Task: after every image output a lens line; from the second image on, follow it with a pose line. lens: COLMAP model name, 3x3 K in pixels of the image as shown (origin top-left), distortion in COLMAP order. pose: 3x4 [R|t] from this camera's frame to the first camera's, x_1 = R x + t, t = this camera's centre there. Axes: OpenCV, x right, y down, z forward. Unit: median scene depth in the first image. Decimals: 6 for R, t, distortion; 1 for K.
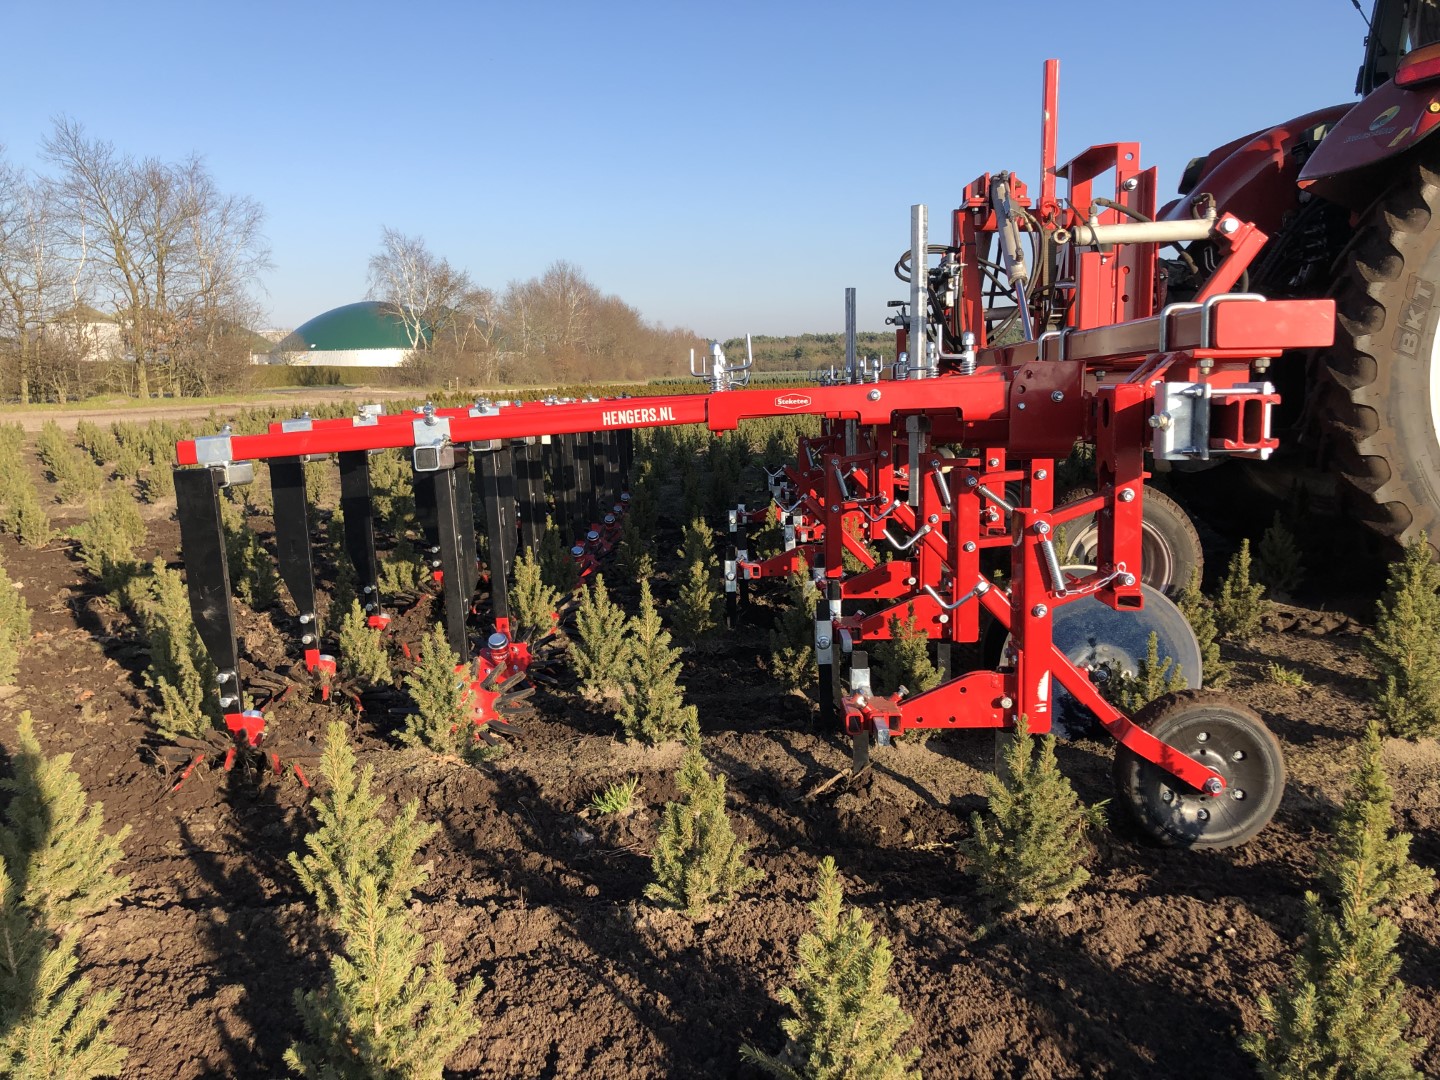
lens RADIAL K [[1173.5, 0, 728.4], [0, 1173.5, 574.1], [0, 0, 1]] dist [-0.074835, 0.198449]
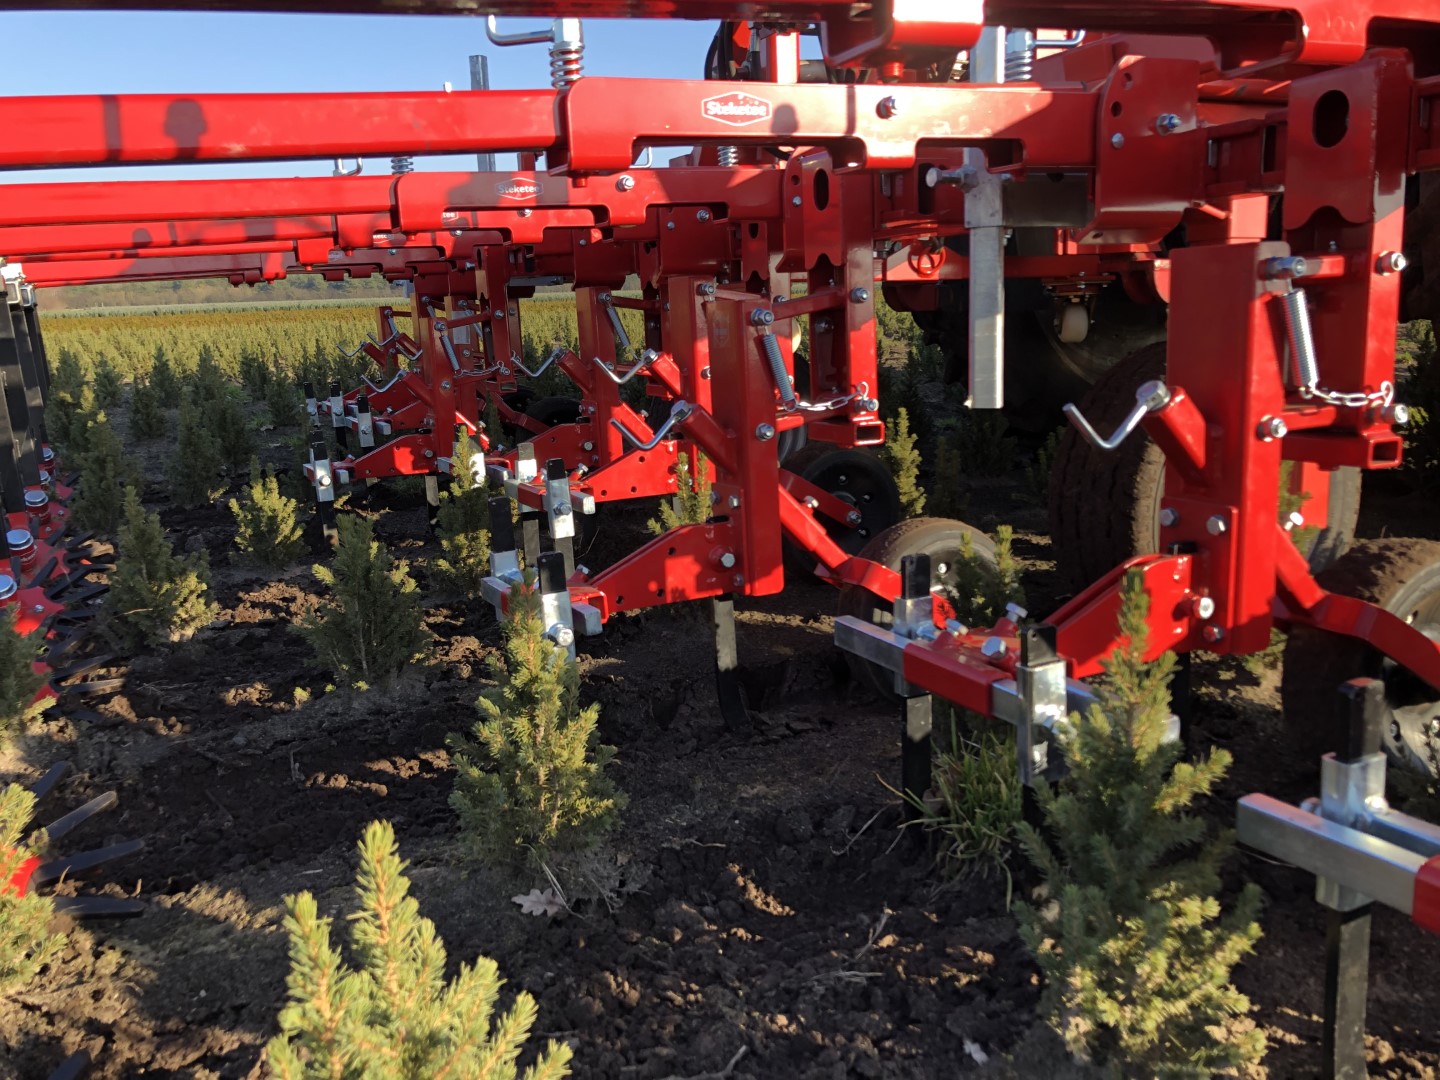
lens RADIAL K [[1160.0, 0, 671.8], [0, 1160.0, 537.8], [0, 0, 1]] dist [-0.006450, 0.084779]
pose [[0.895116, -0.100337, 0.434397, -0.152596], [0.089324, 0.994951, 0.045752, -0.053421], [-0.436794, -0.002151, 0.899559, 0.844552]]
